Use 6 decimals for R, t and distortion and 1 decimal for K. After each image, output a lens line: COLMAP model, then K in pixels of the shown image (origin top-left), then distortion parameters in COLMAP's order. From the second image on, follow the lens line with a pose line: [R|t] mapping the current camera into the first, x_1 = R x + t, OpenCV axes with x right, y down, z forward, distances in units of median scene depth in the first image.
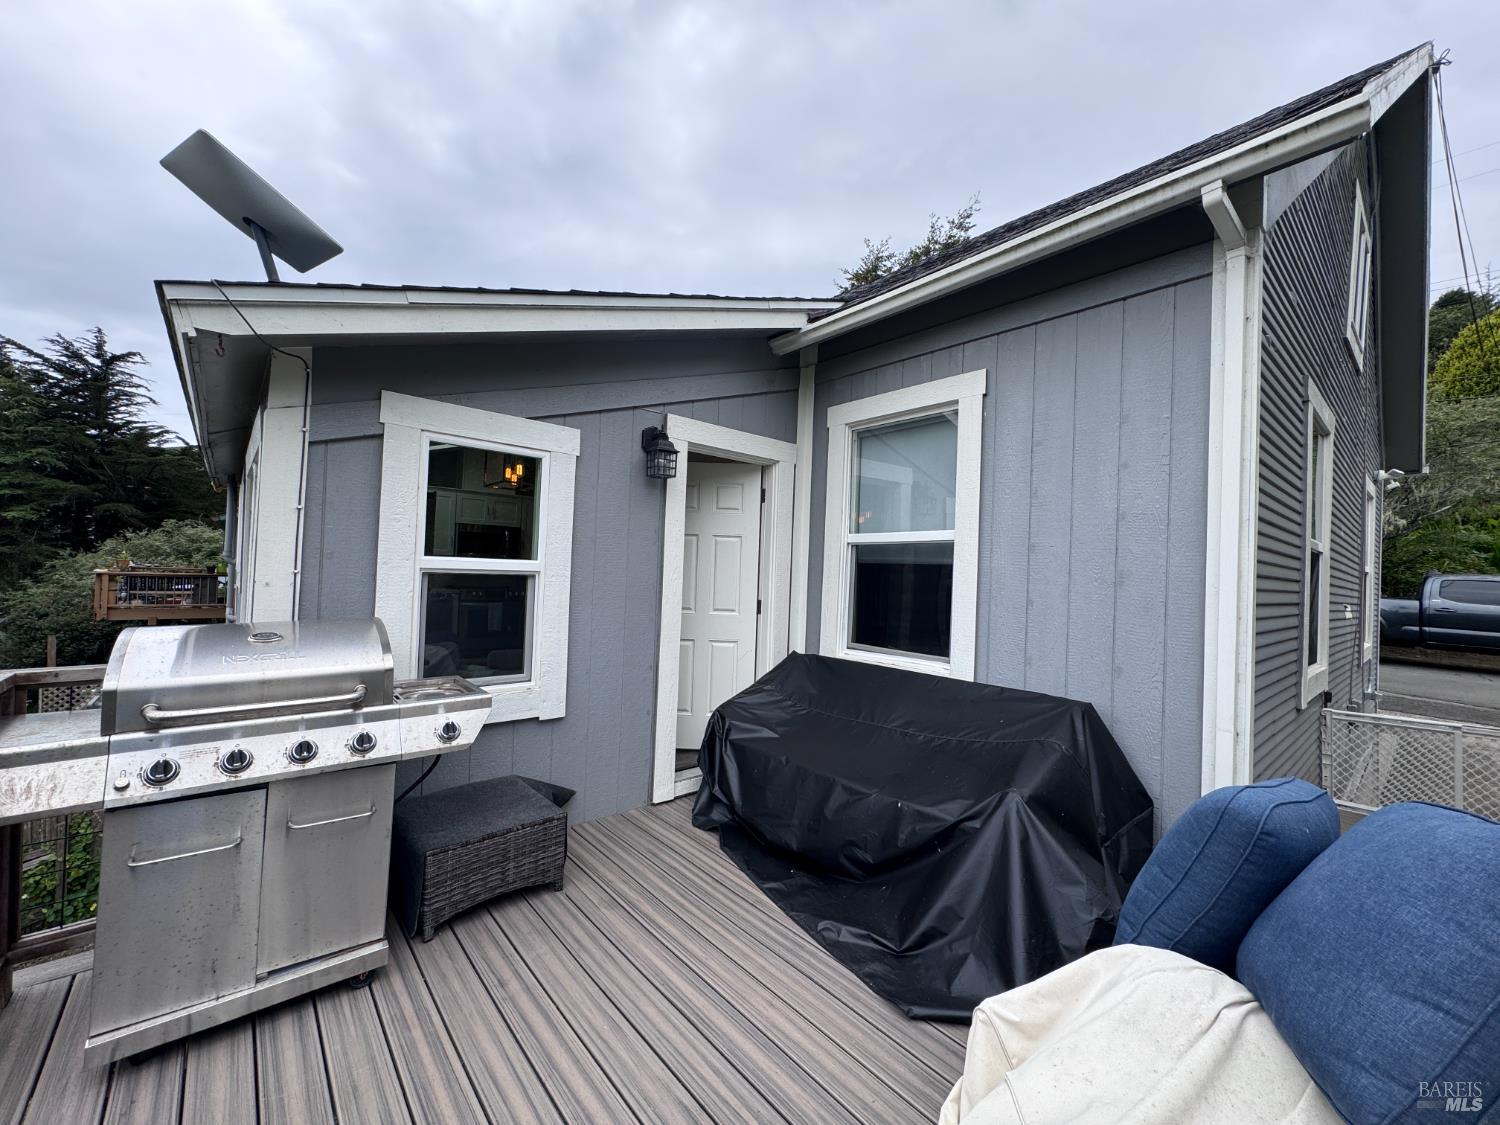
lens RADIAL K [[601.4, 0, 745.9], [0, 601.4, 562.5], [0, 0, 1]] dist [-0.003217, 0.000574]
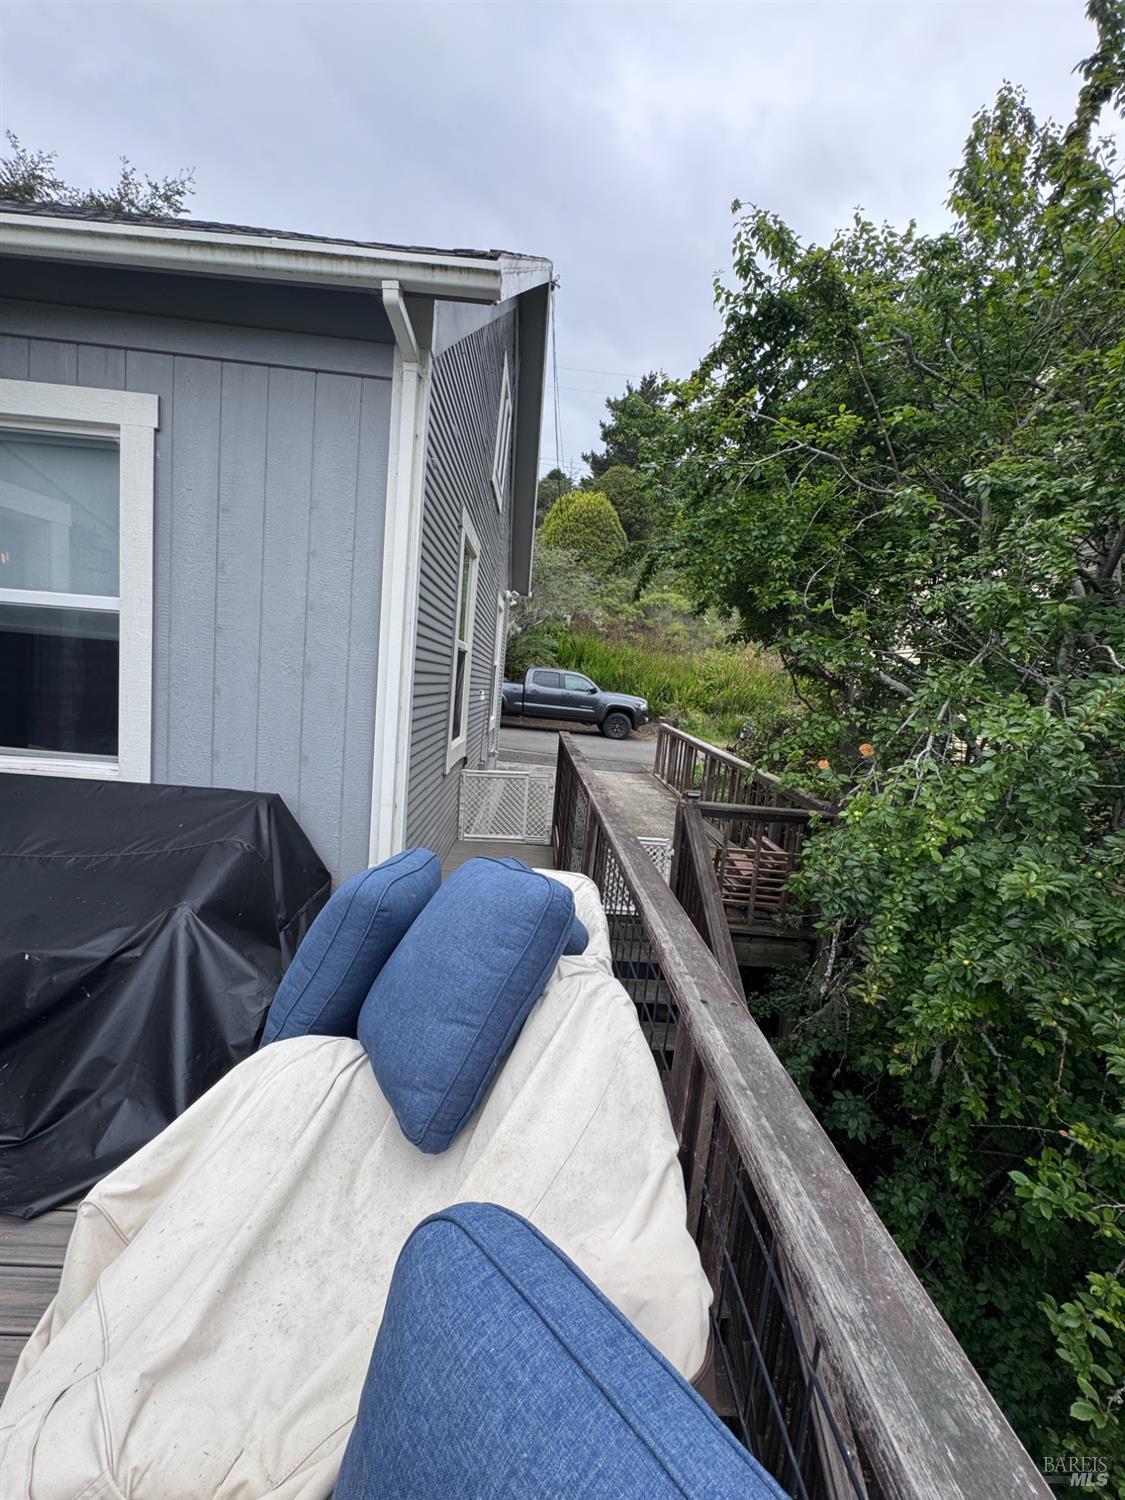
lens RADIAL K [[601.4, 0, 563.3], [0, 601.4, 751.7], [0, 0, 1]] dist [-0.003217, 0.000574]
pose [[0.619698, -0.073902, 0.781353, 0.082630], [-0.074382, 0.985546, 0.152208, -0.019902], [-0.781307, -0.152441, 0.605244, 0.030929]]
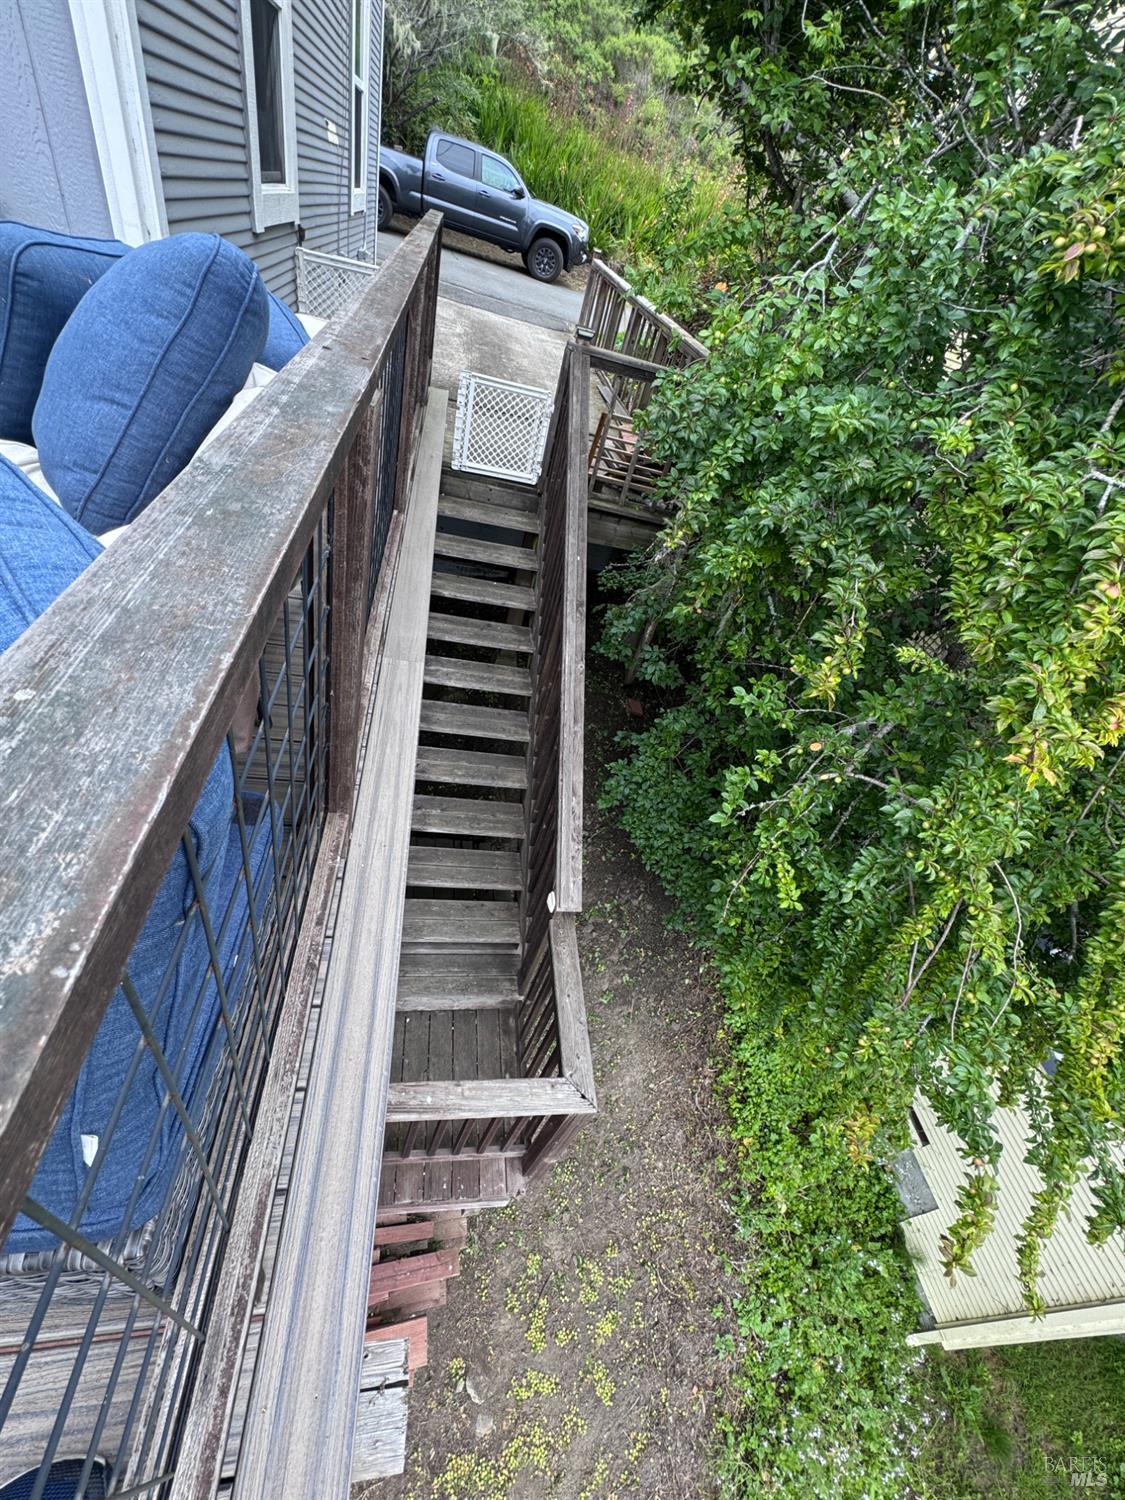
lens RADIAL K [[601.4, 0, 563.8], [0, 601.4, 750.3], [0, 0, 1]] dist [-0.003217, 0.000574]
pose [[0.545878, -0.481561, 0.685650, 0.144908], [-0.232620, 0.699054, 0.676174, 0.064574], [-0.804926, -0.528605, 0.269577, -0.101678]]
